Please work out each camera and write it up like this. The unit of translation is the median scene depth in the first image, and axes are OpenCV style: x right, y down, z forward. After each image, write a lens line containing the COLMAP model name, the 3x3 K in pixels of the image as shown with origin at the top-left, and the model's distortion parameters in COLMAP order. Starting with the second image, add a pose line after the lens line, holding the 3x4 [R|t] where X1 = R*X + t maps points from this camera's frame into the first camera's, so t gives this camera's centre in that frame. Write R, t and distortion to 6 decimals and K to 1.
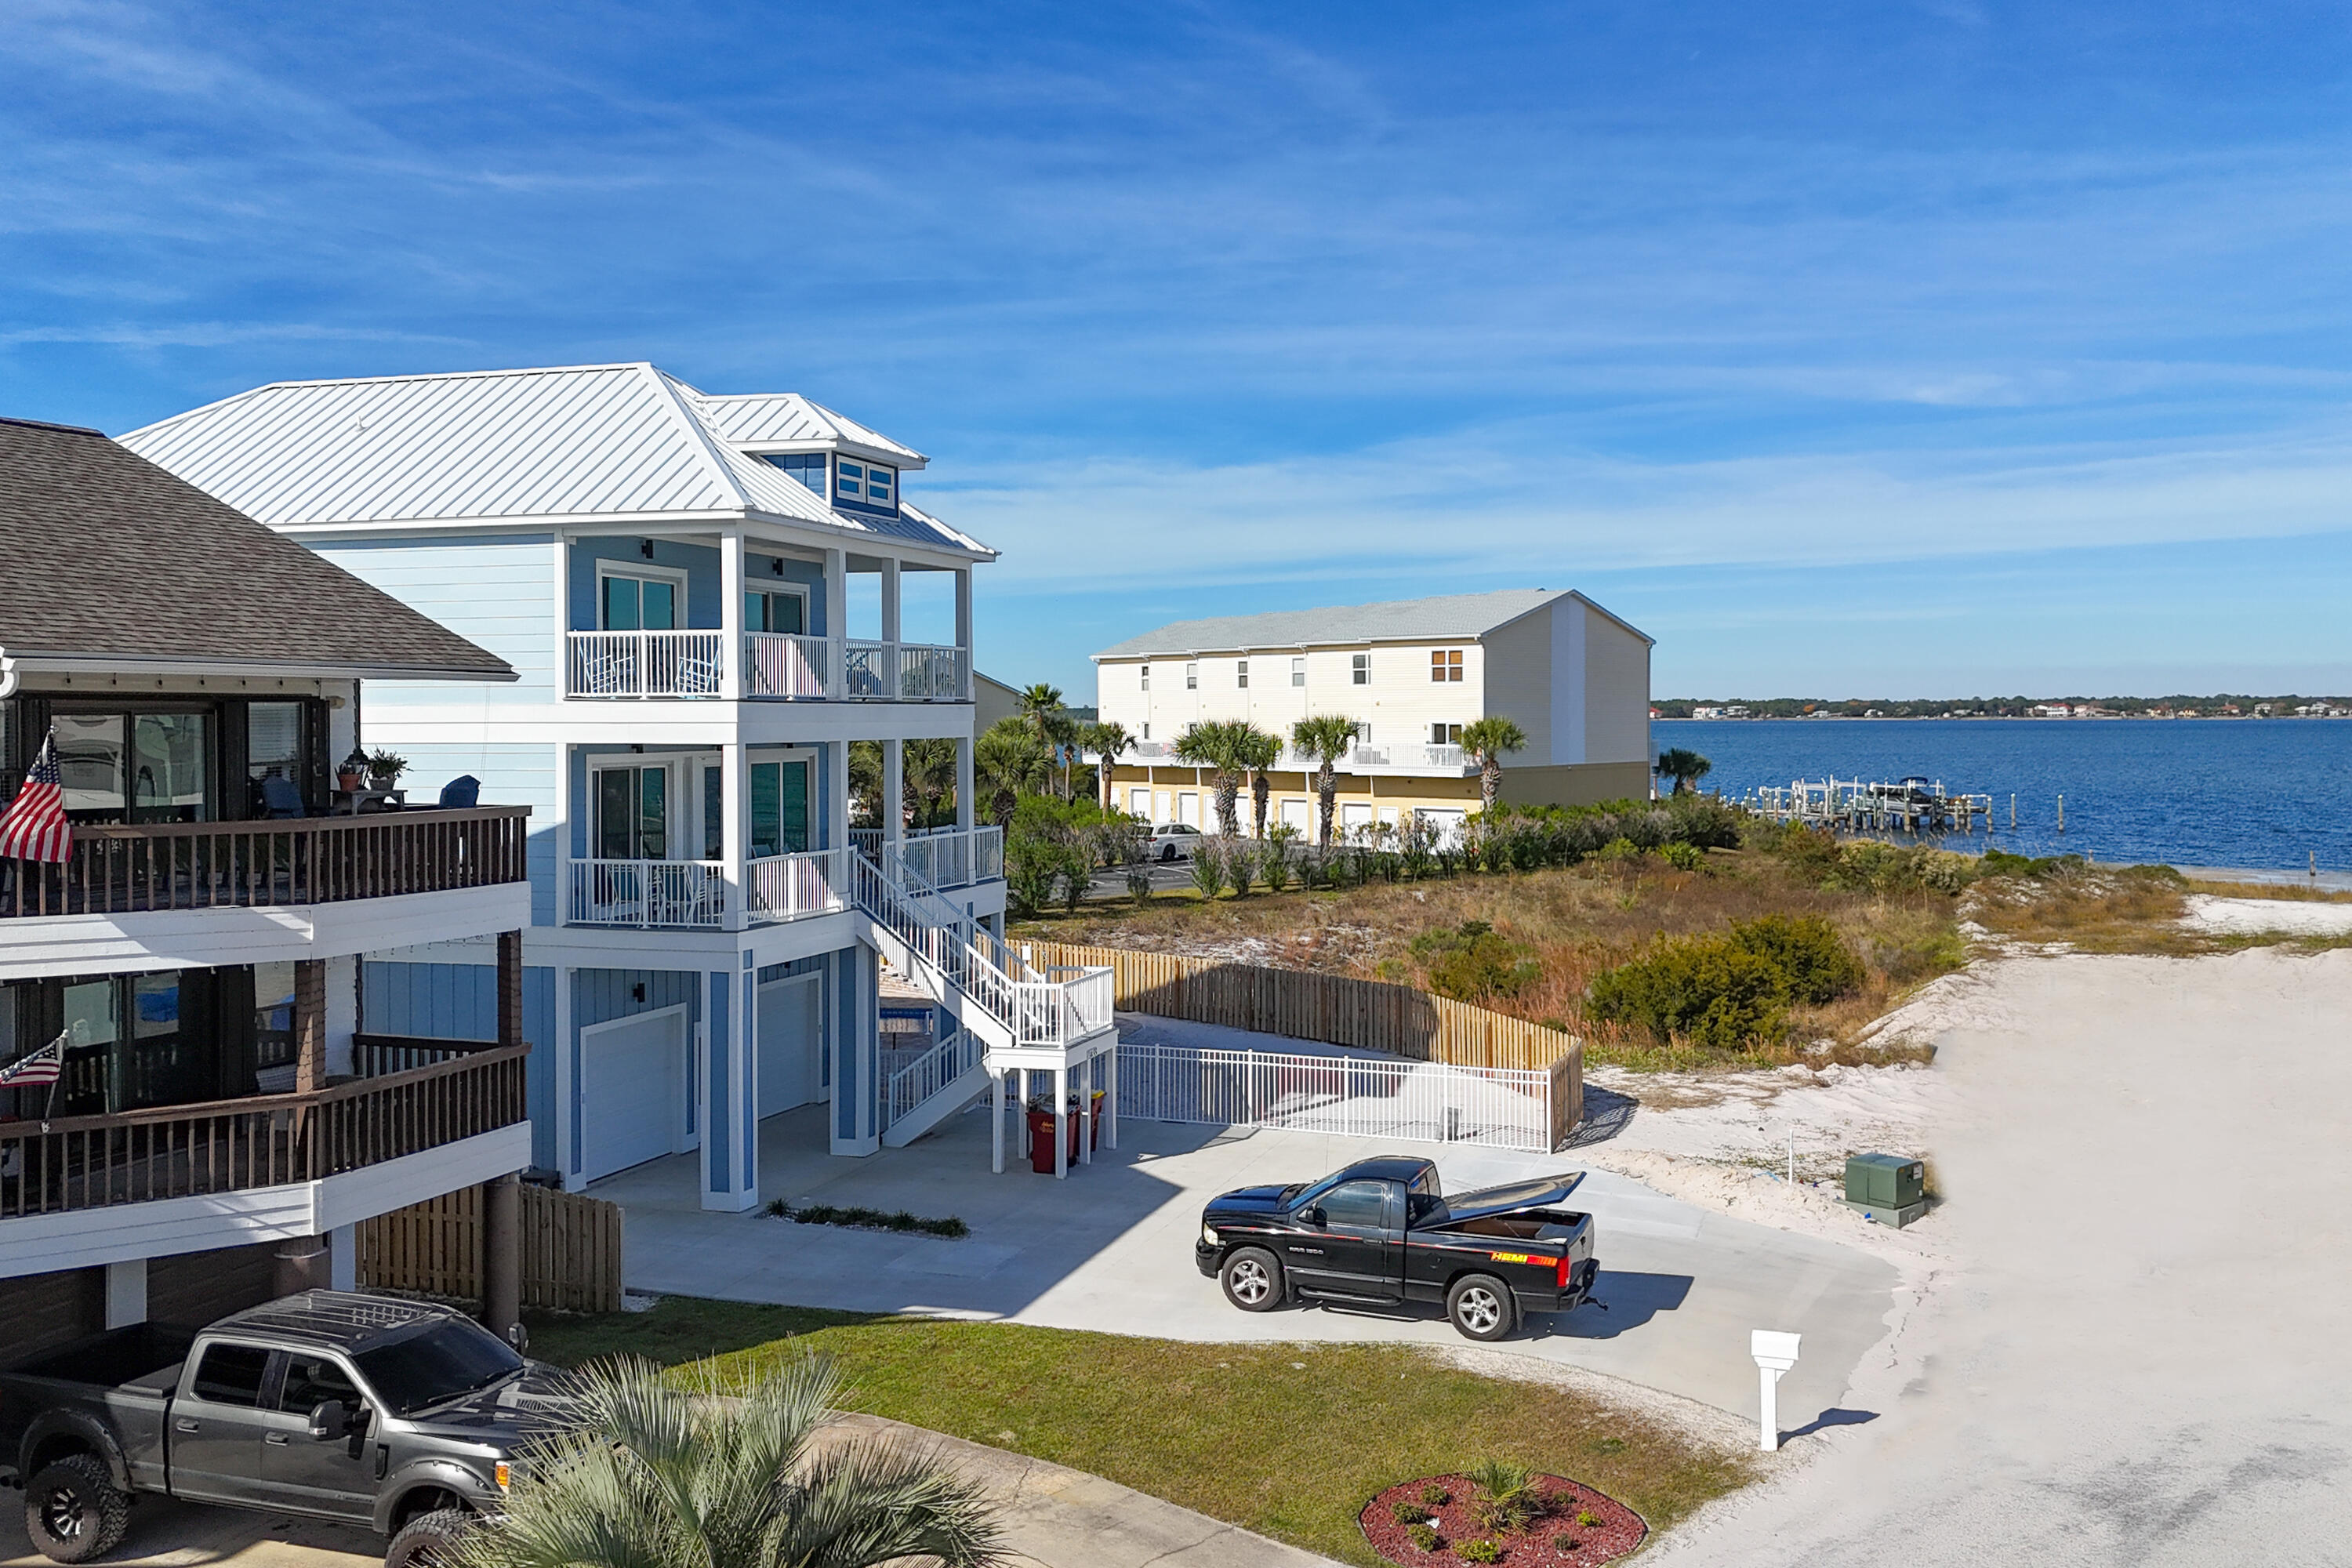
lens RADIAL K [[2008.7, 0, 1176.0], [0, 2008.7, 784.0], [0, 0, 1]] dist [0.049166, -0.002538]
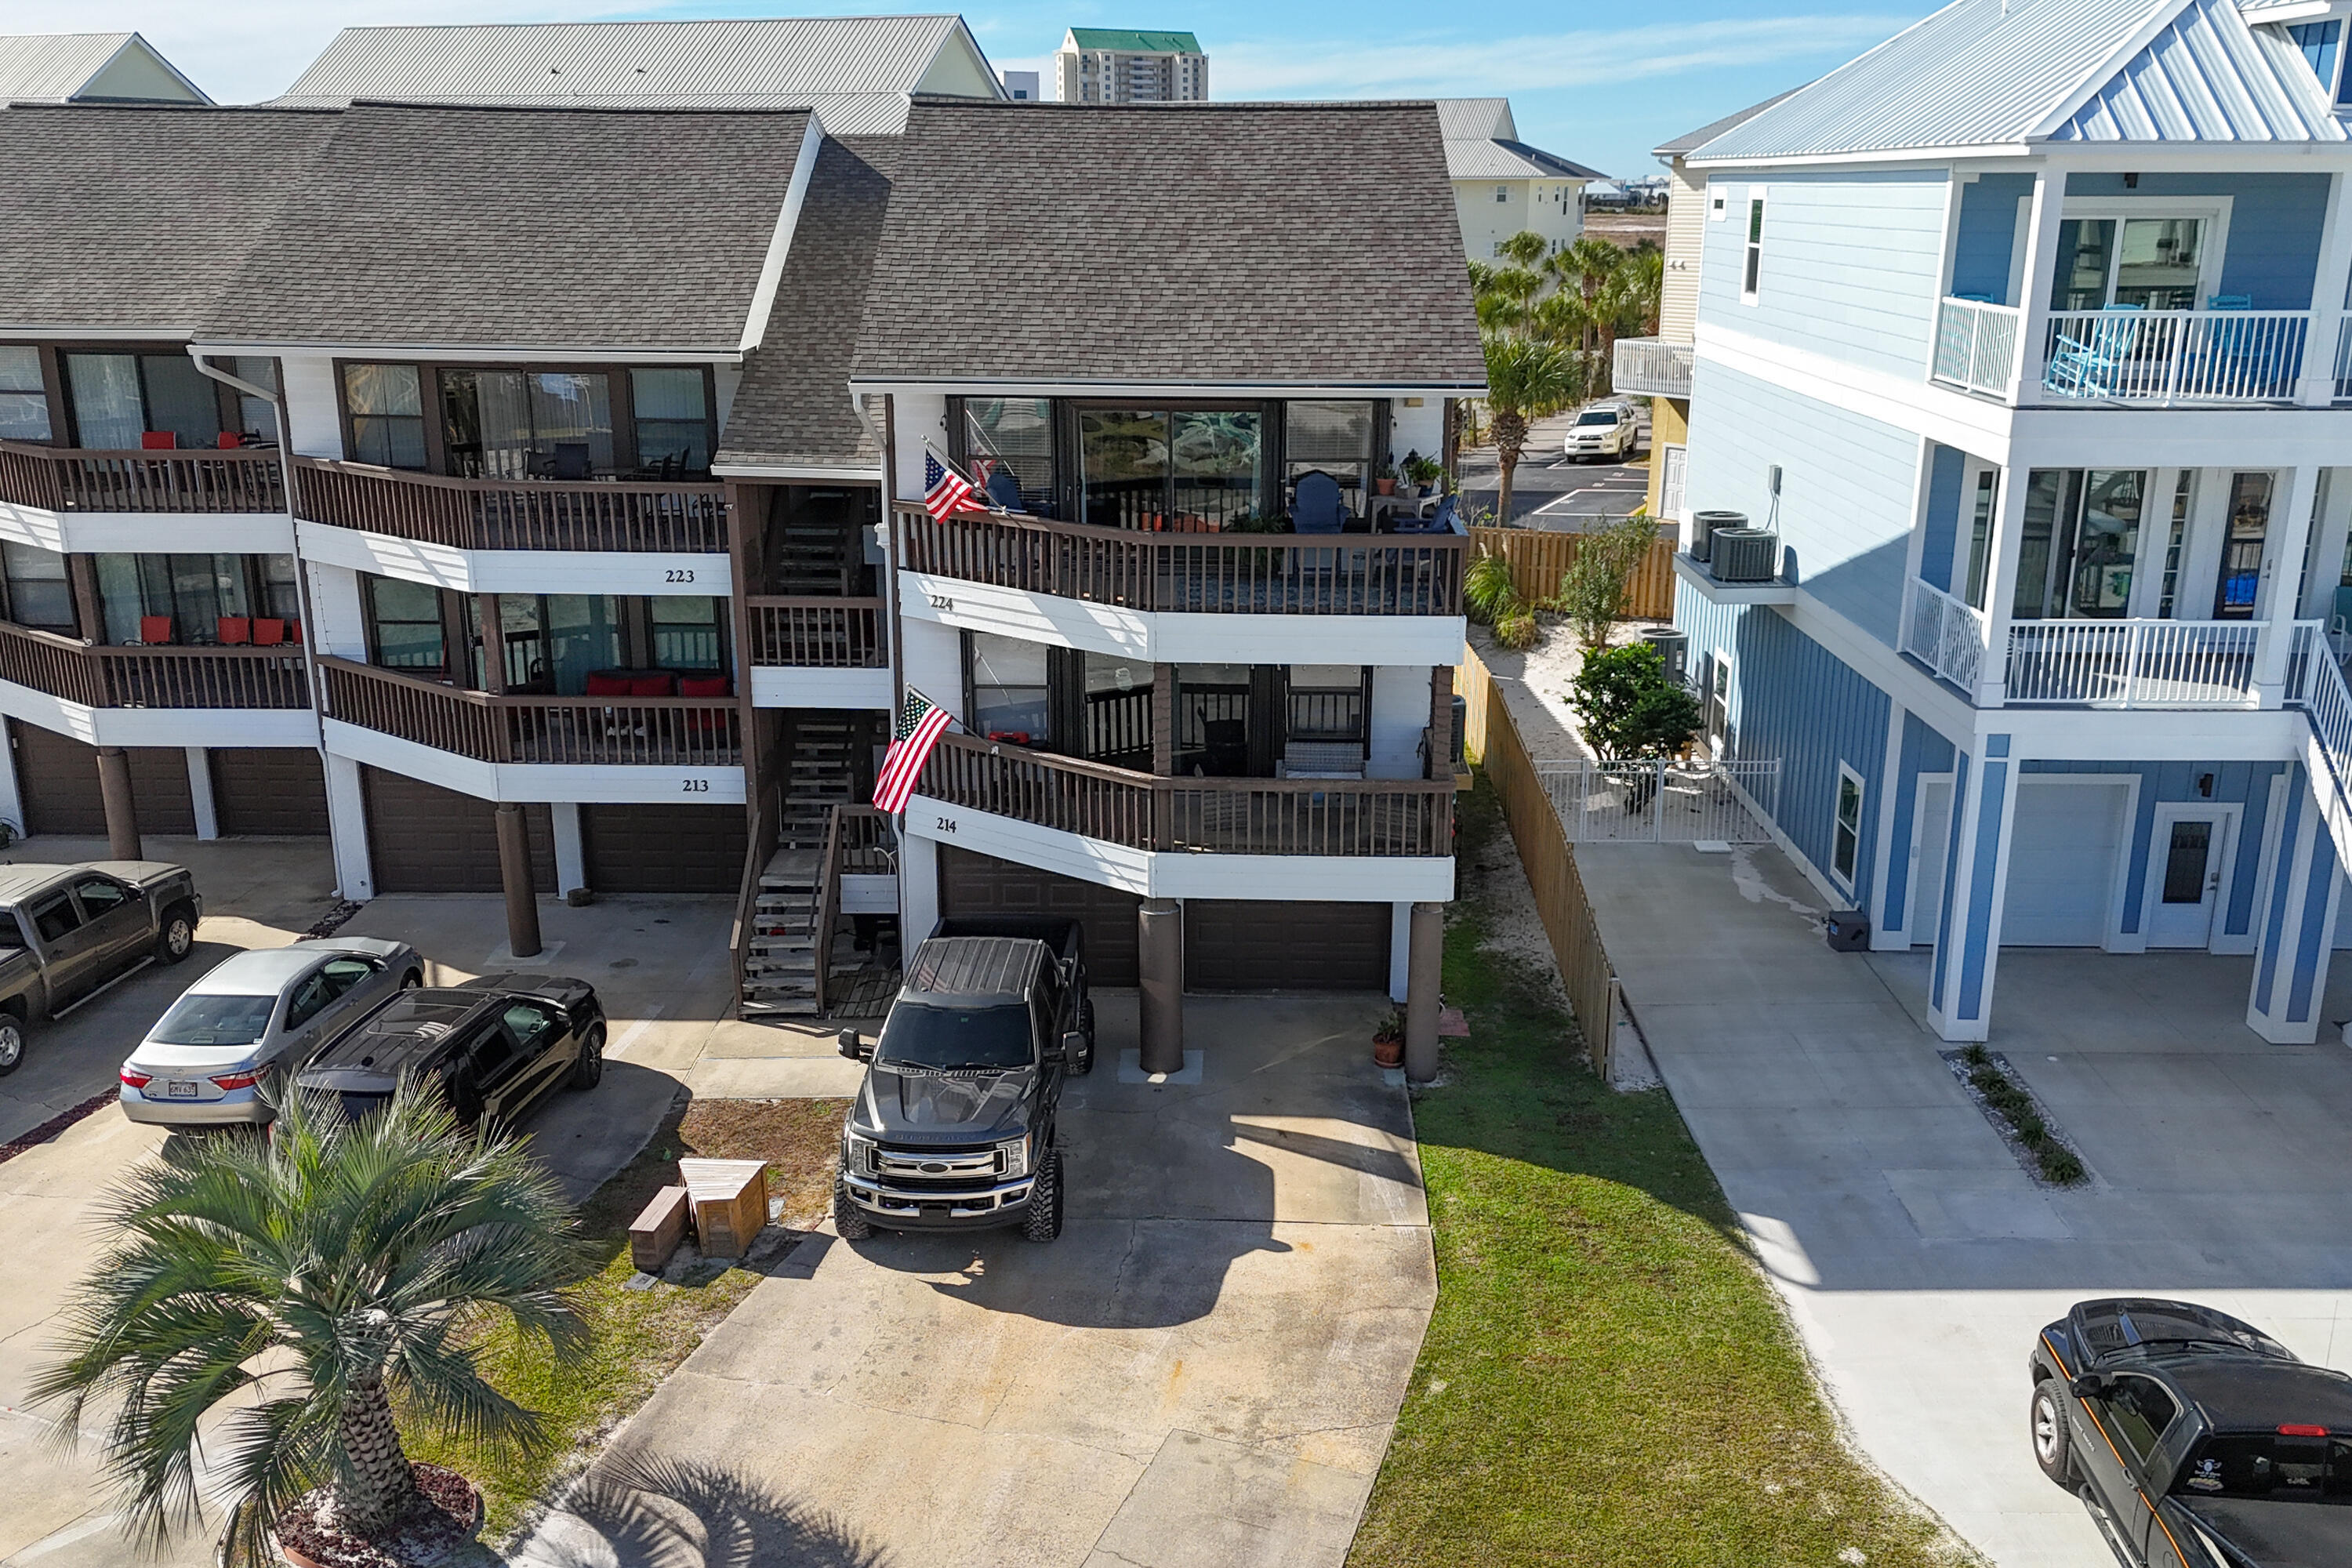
lens RADIAL K [[2008.7, 0, 1176.0], [0, 2008.7, 784.0], [0, 0, 1]] dist [0.049166, -0.002538]
pose [[0.315819, 0.262512, -0.911782, 0.435391], [-0.033064, 0.963426, 0.265928, -0.102708], [0.948243, -0.053838, 0.312948, 0.488256]]
